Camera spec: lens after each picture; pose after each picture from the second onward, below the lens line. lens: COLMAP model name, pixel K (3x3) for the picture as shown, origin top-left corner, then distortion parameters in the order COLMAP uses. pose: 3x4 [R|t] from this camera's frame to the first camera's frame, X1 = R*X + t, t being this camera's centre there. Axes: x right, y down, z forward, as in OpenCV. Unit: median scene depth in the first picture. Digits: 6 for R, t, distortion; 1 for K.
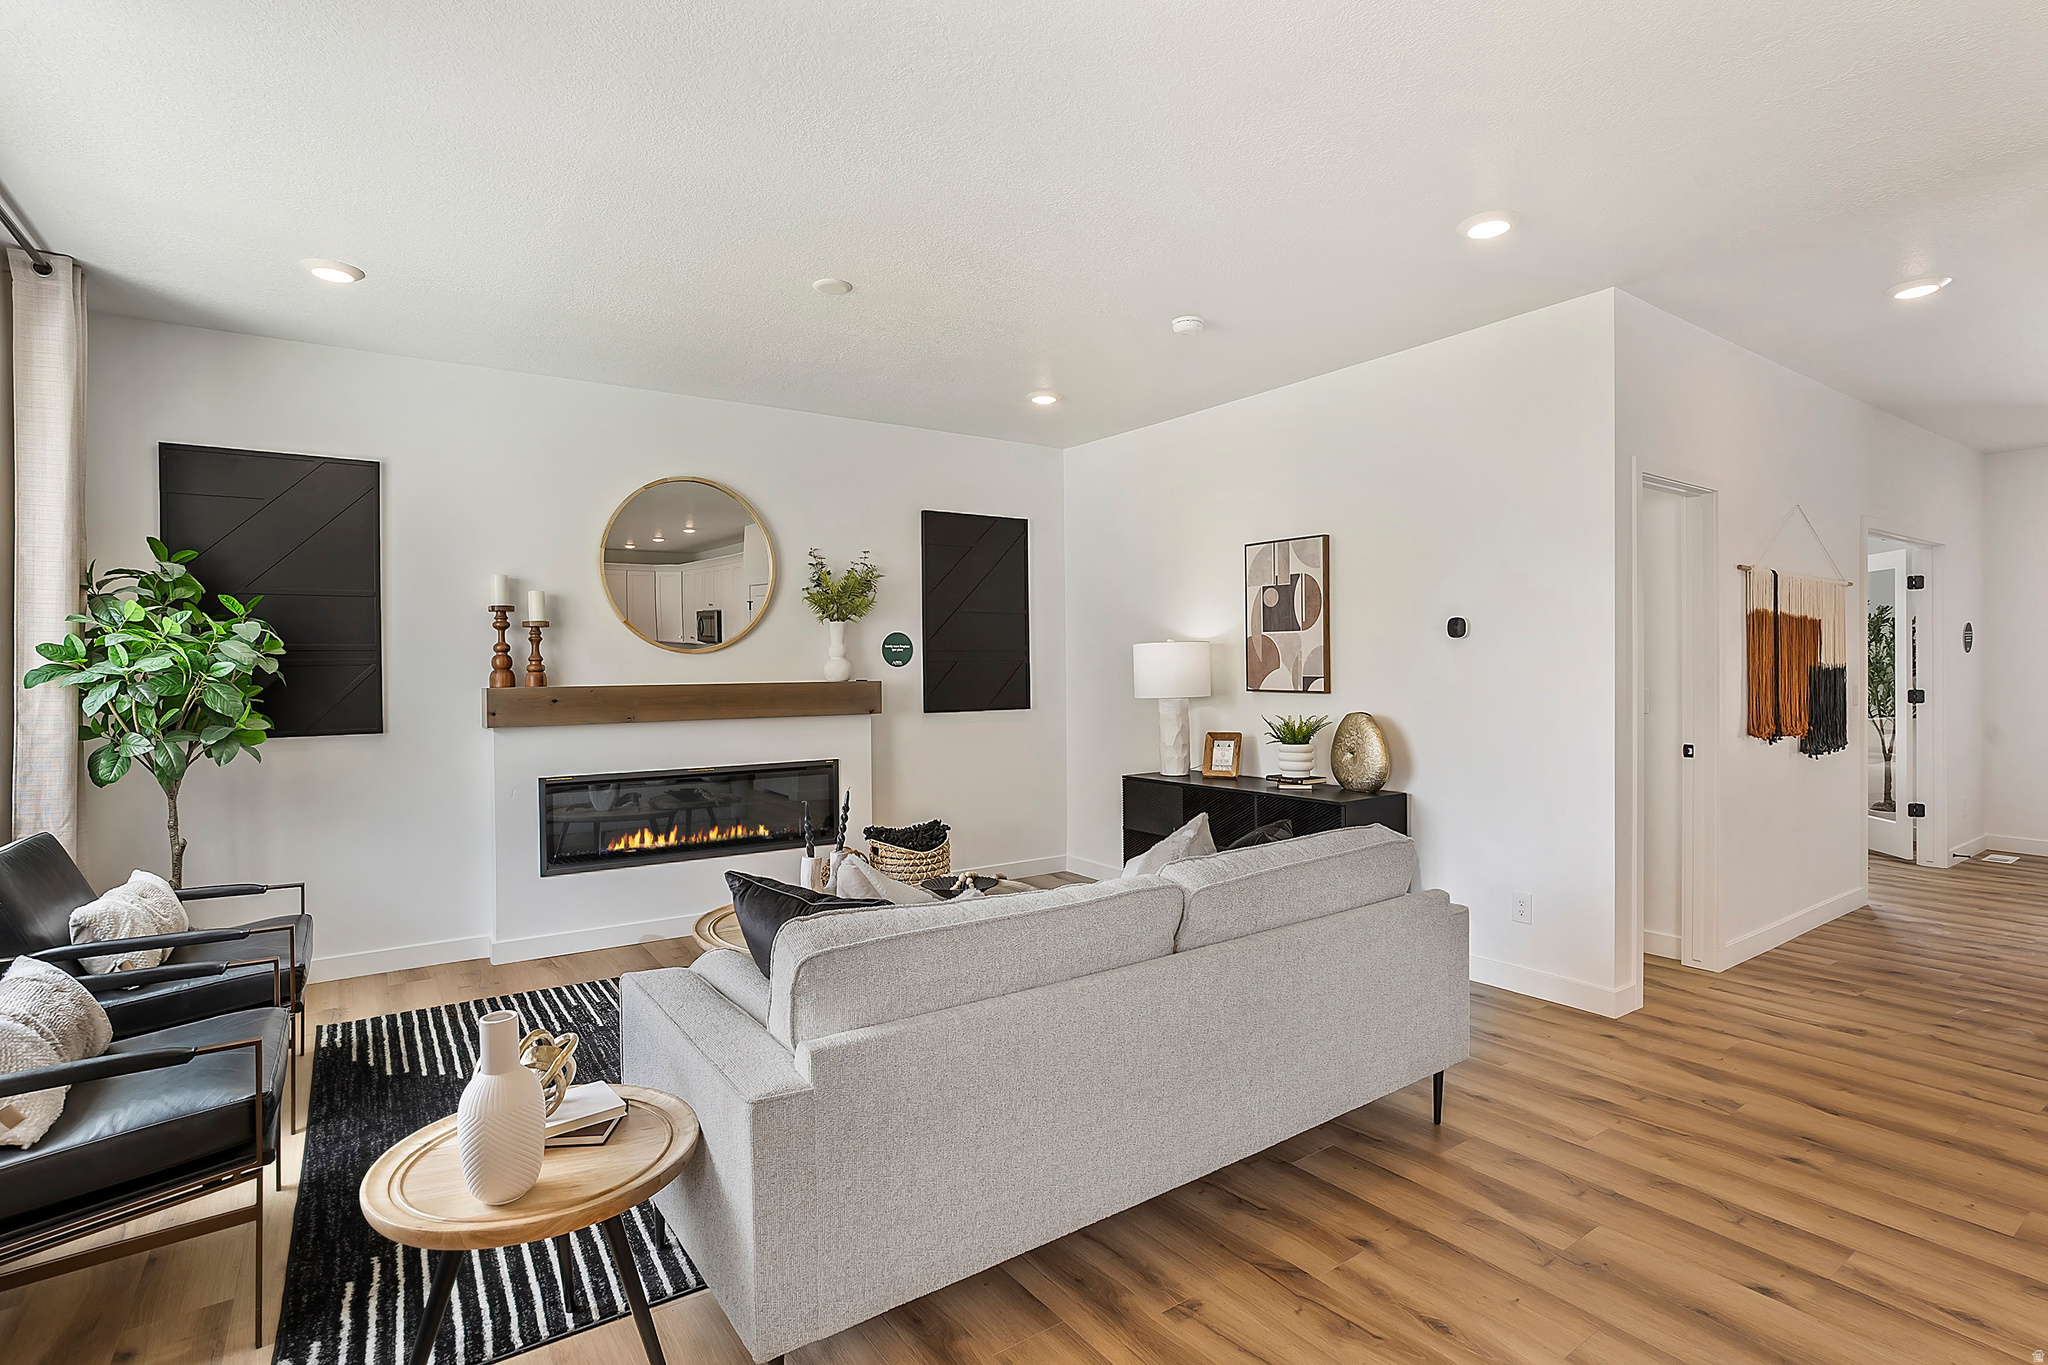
lens RADIAL K [[988.0, 0, 1024.0], [0, 988.0, 682.5], [0, 0, 1]] dist [-0.037100, 0.017701]
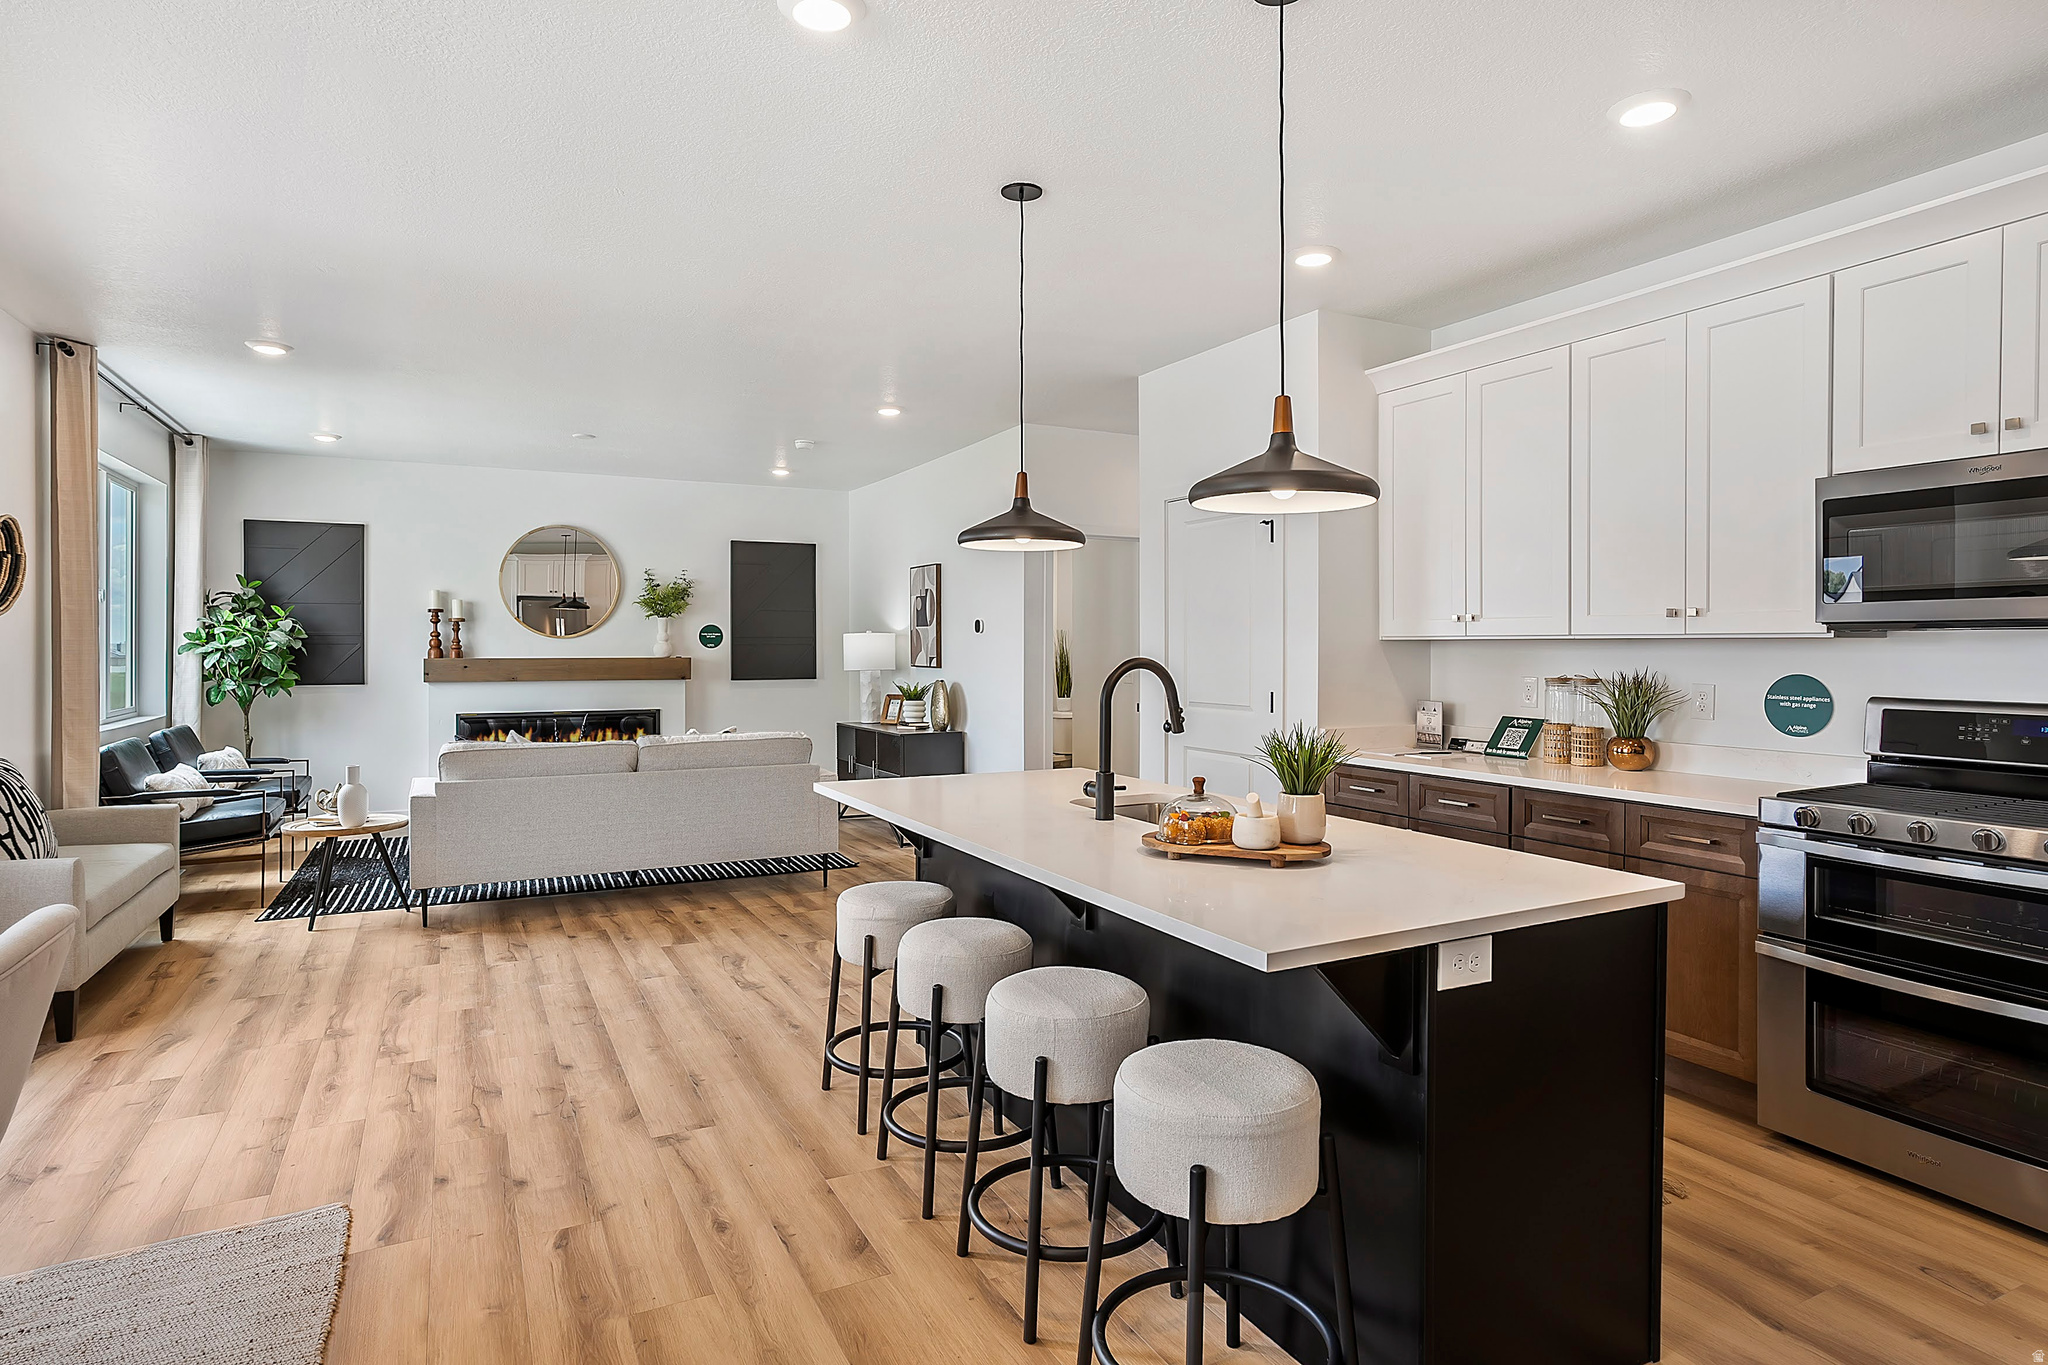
lens RADIAL K [[1097.1, 0, 1000.5], [0, 1097.1, 661.6], [0, 0, 1]] dist [-0.000079, 0.000373]
pose [[0.989783, 0.010696, -0.142179, 0.805974], [-0.011375, 0.999927, -0.003962, 0.008418], [0.142126, 0.005539, 0.989833, -0.830934]]
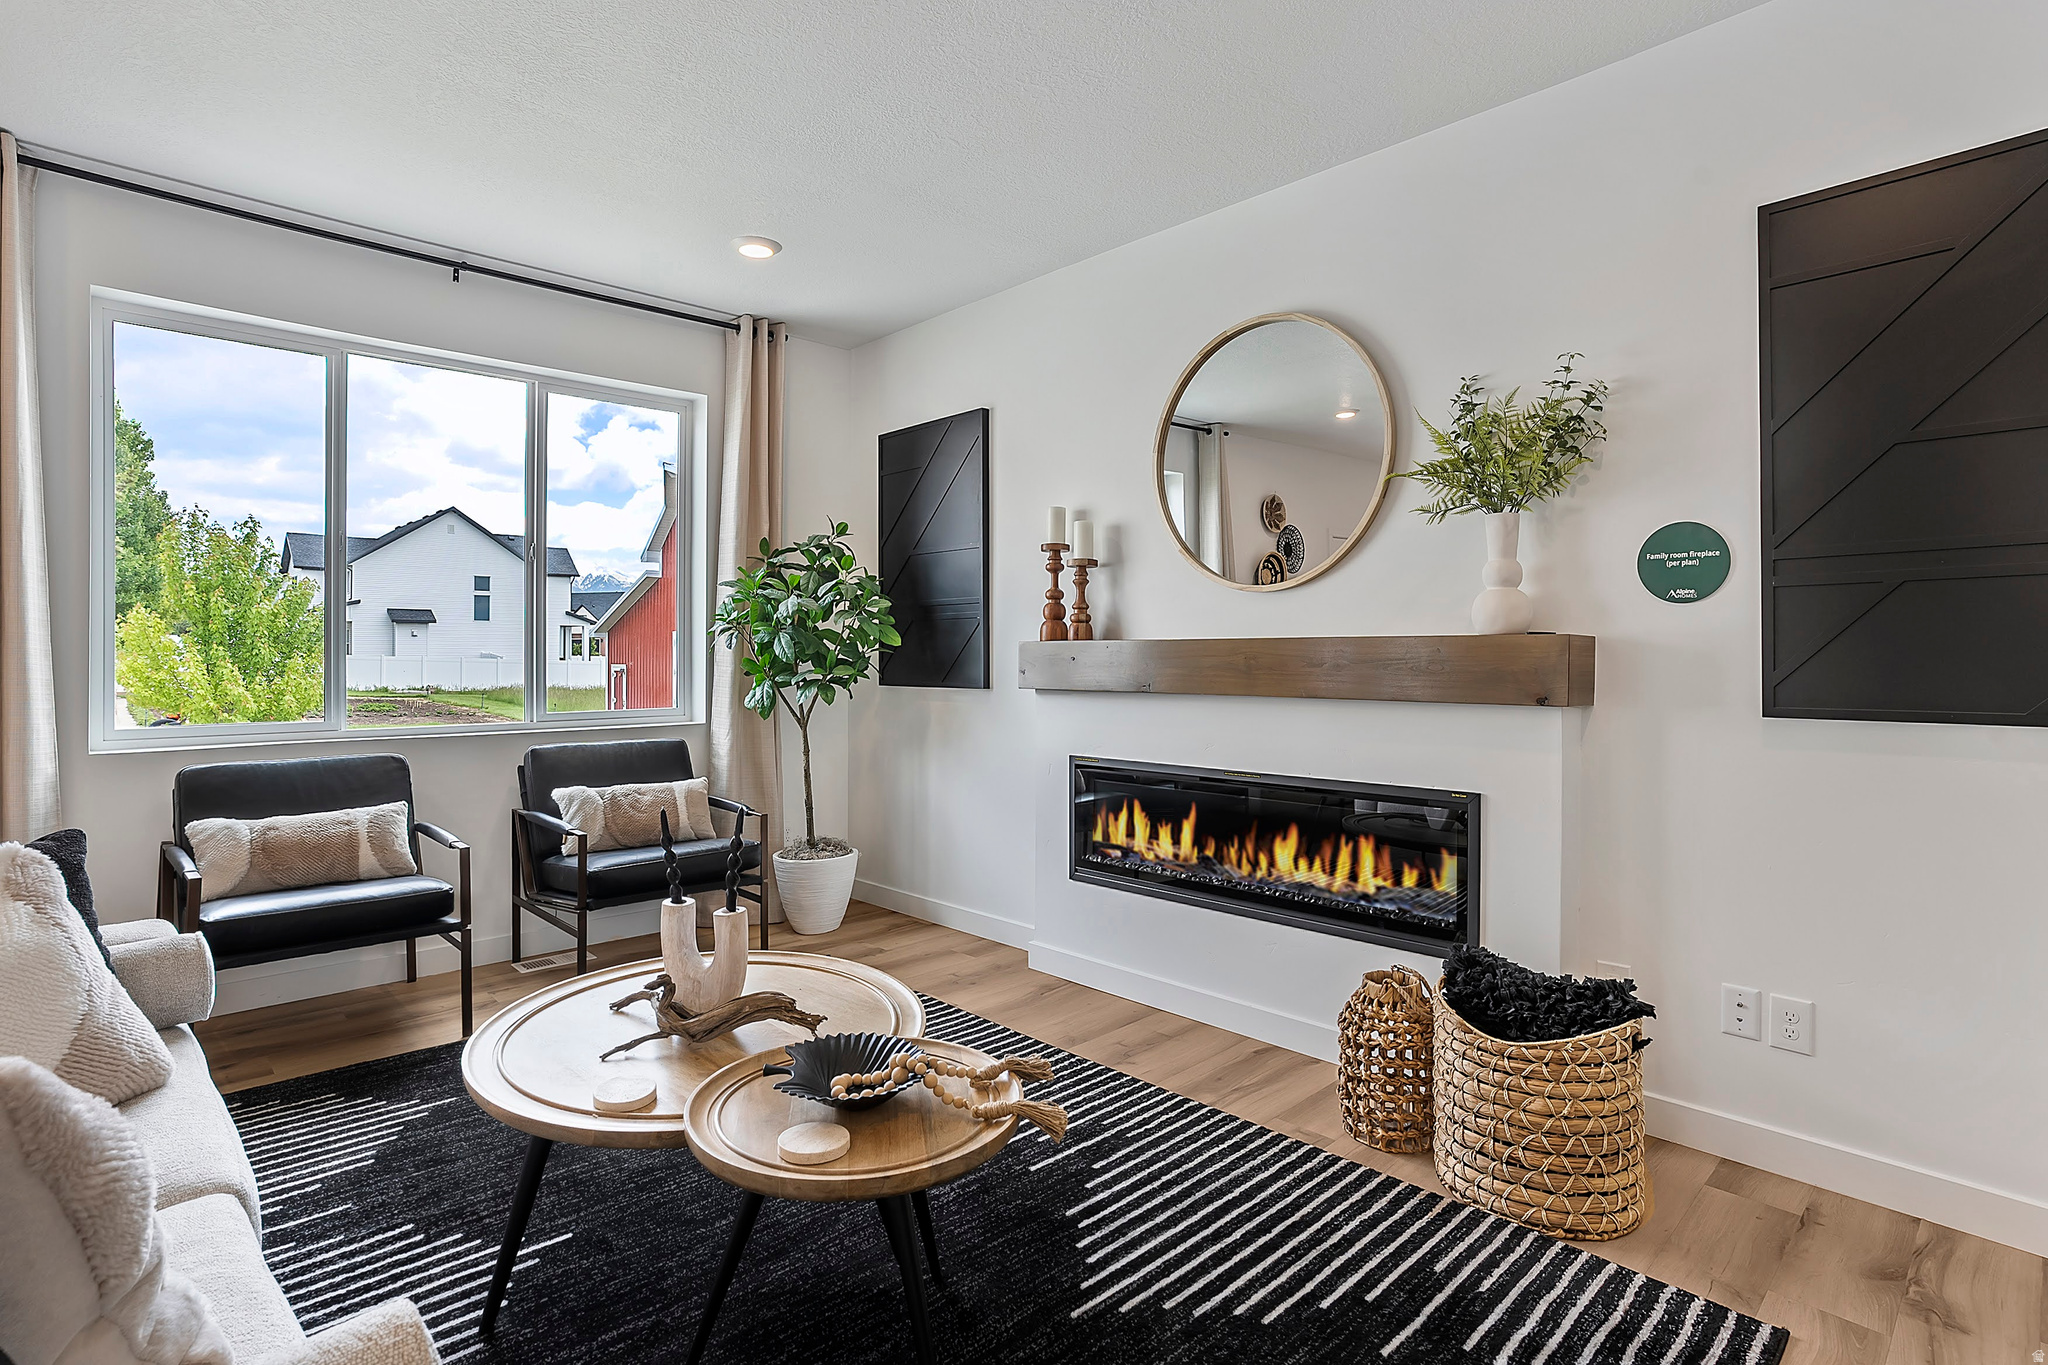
lens RADIAL K [[1042.0, 0, 1019.1], [0, 1042.0, 651.7], [0, 0, 1]] dist [-0.000035, -0.000013]
pose [[0.163894, 0.007689, -0.986448, 0.412110], [-0.015876, 0.999861, 0.005156, 0.011636], [0.986350, 0.014816, 0.163993, 0.989901]]
